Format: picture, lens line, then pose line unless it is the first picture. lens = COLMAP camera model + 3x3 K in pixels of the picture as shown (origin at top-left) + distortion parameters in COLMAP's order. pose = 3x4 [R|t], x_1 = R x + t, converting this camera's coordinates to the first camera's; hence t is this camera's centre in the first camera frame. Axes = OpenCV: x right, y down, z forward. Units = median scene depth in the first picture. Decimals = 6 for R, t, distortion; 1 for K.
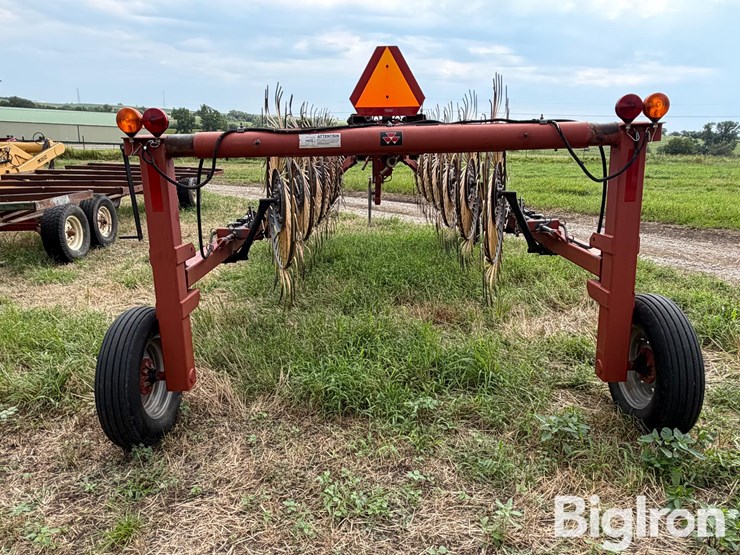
lens RADIAL K [[608.1, 0, 376.6], [0, 608.1, 273.8], [0, 0, 1]] dist [-0.000187, -0.000800]
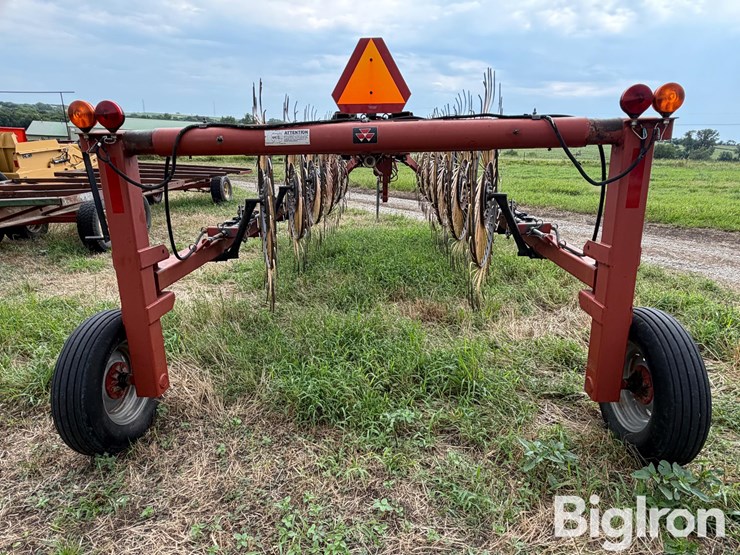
lens RADIAL K [[499.3, 0, 370.0], [0, 499.3, 277.5], [0, 0, 1]] dist [0.000535, -0.001213]
pose [[0.998349, 0.018974, -0.054220, 0.066414], [-0.016678, 0.998958, 0.042478, -0.037141], [0.054969, -0.041504, 0.997625, 0.217562]]
